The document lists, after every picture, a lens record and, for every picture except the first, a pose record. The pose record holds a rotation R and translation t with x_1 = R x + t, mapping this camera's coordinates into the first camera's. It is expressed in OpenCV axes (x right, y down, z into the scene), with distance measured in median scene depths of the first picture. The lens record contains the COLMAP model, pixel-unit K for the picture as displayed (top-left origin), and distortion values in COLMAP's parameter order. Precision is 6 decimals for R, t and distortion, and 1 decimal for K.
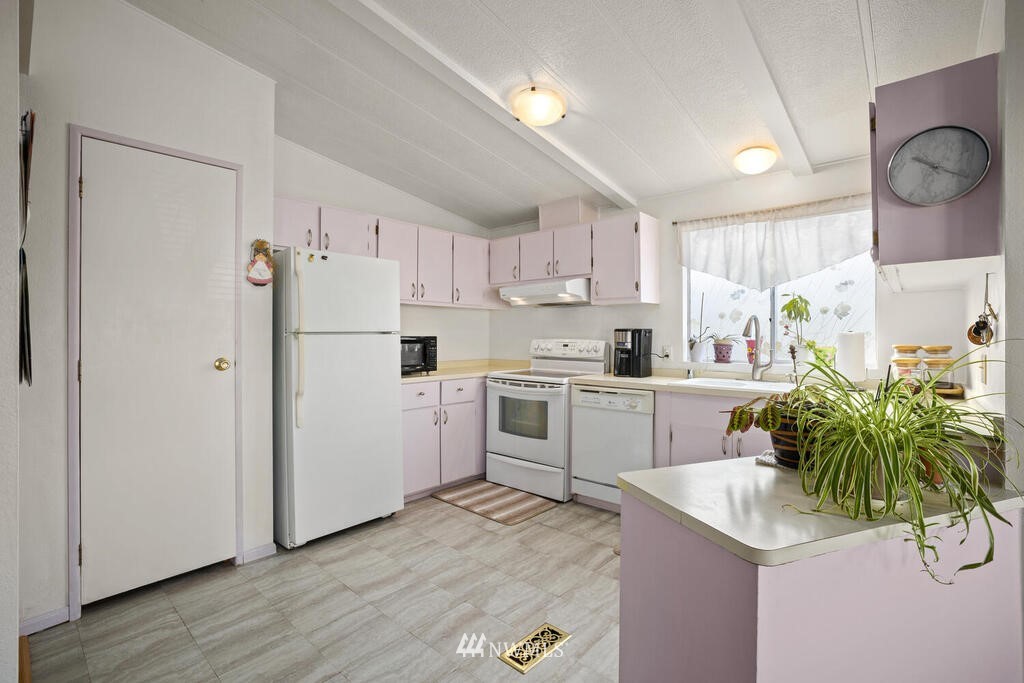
lens RADIAL K [[447.0, 0, 505.2], [0, 447.0, 341.6], [0, 0, 1]] dist [-0.015319, 0.001725]
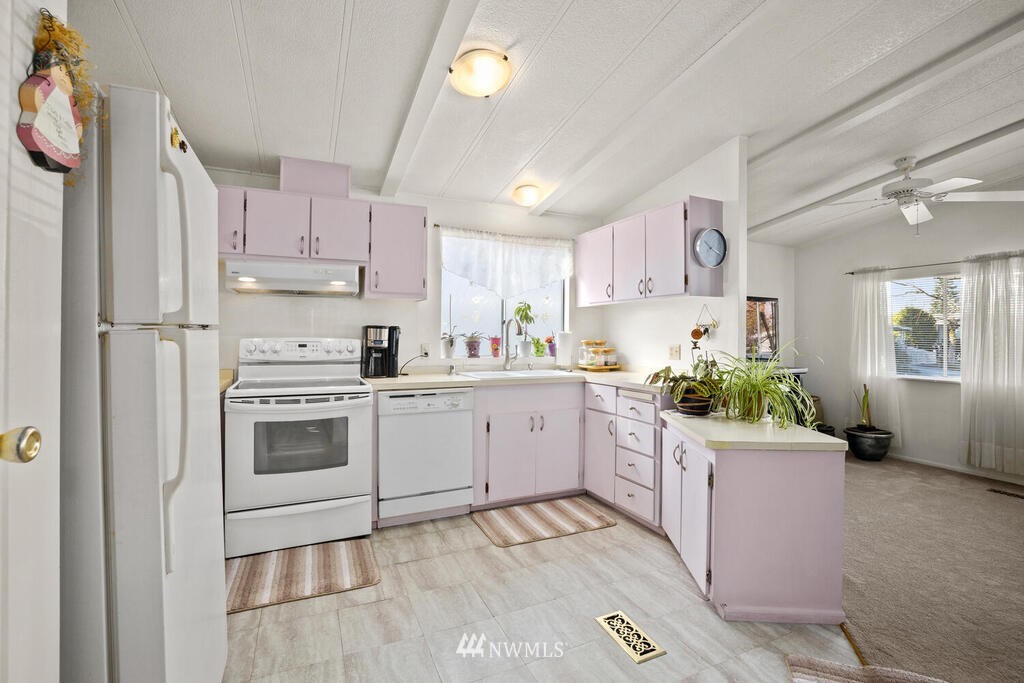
lens RADIAL K [[447.0, 0, 504.5], [0, 447.0, 338.7], [0, 0, 1]] dist [-0.015319, 0.001725]
pose [[0.430984, -0.008623, 0.902319, -0.502172], [0.005703, 0.999960, 0.006832, -0.007953], [-0.902342, 0.002201, 0.431016, 0.415048]]
